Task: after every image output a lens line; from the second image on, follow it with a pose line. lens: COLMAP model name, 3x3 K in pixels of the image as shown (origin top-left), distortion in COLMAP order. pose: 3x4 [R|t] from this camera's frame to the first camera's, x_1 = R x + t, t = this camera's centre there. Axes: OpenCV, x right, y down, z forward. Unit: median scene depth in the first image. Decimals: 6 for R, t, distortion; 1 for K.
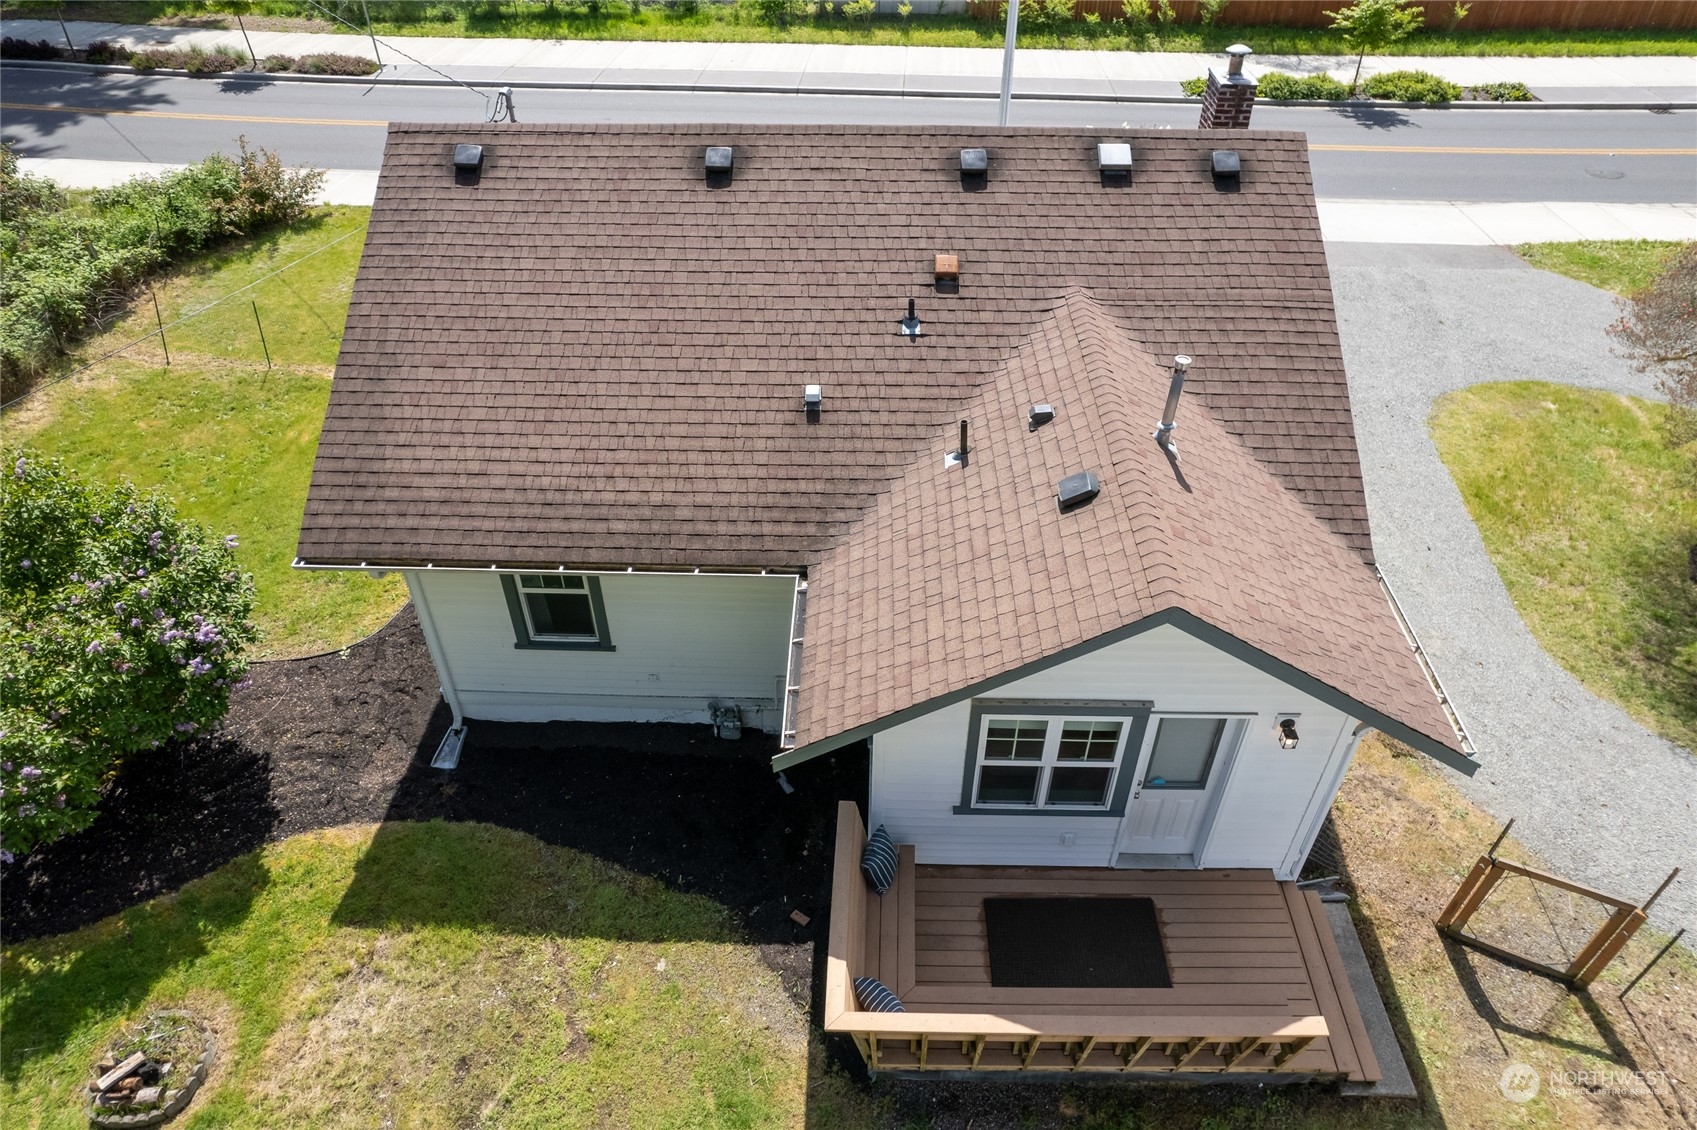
lens RADIAL K [[1105.0, 0, 866.9], [0, 1105.0, 569.0], [0, 0, 1]] dist [-0.057631, 0.049708]
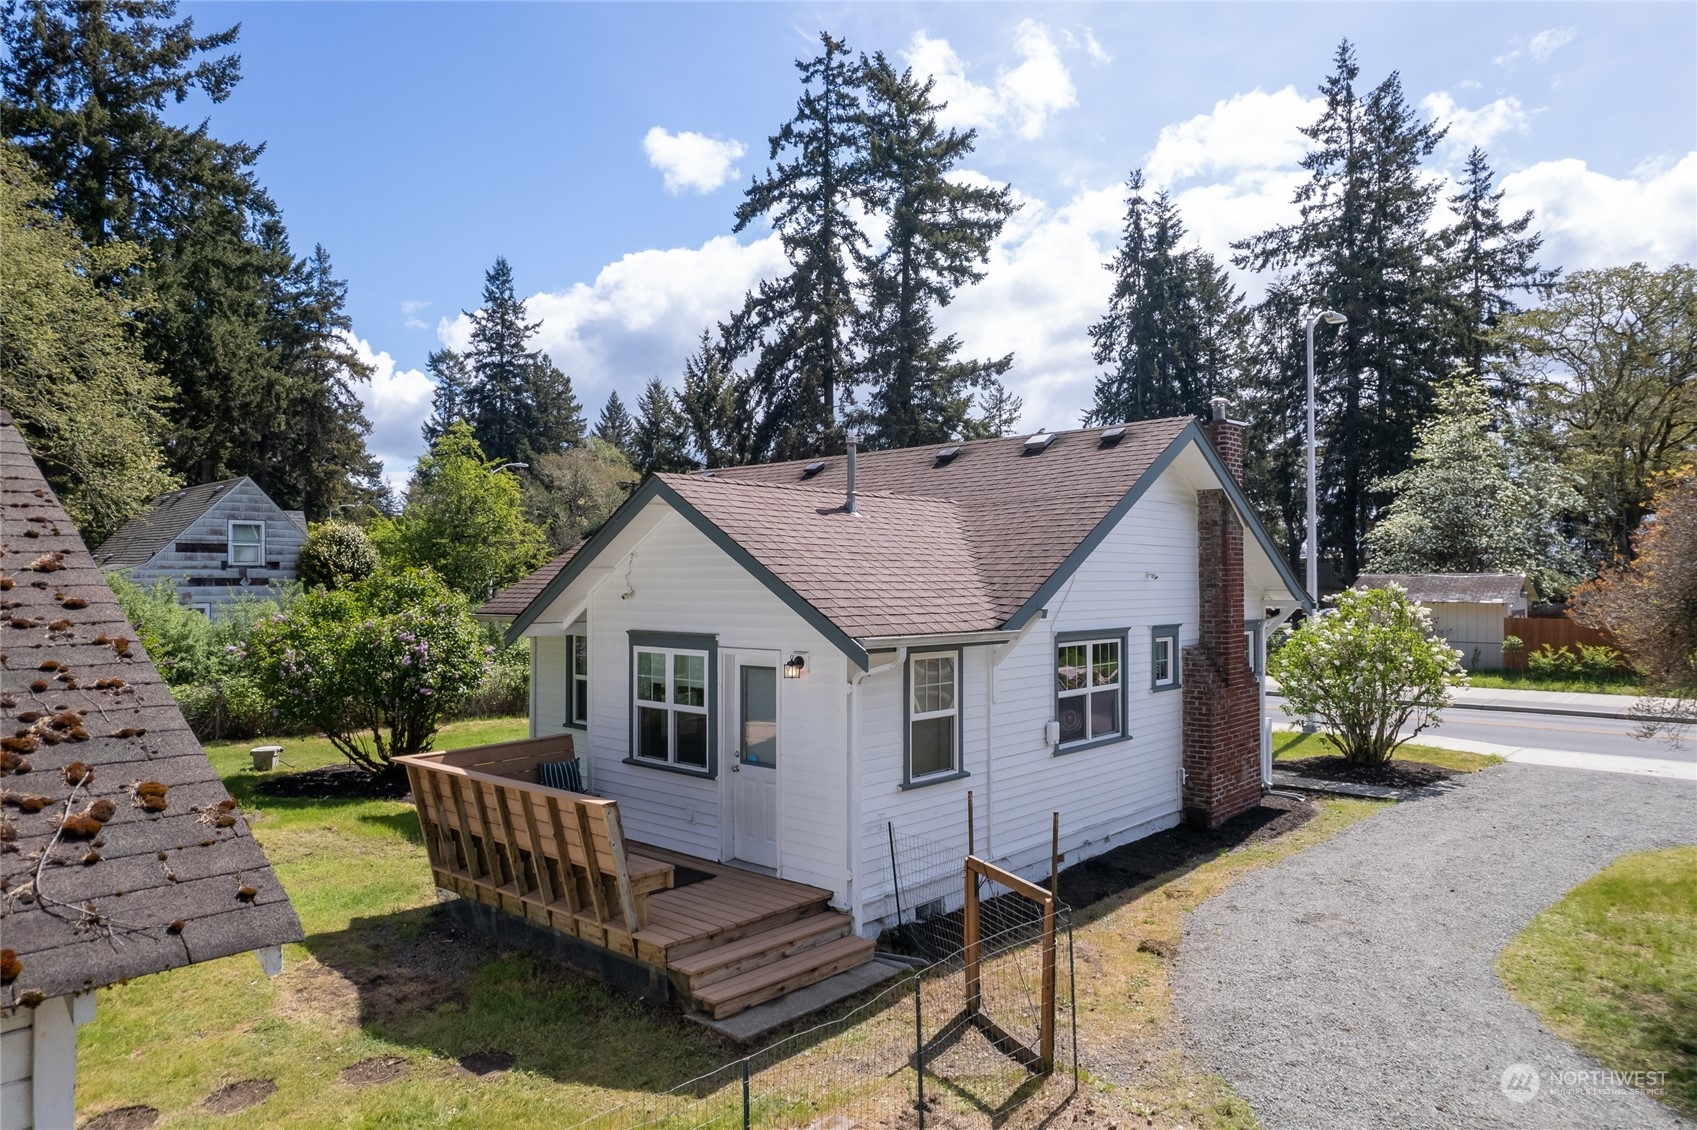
lens RADIAL K [[1105.0, 0, 866.9], [0, 1105.0, 569.0], [0, 0, 1]] dist [-0.057631, 0.049708]
pose [[0.766486, -0.011080, -0.642165, 0.998971], [-0.405721, 0.766738, -0.497497, 0.518732], [0.497885, 0.641864, 0.583199, 0.287720]]
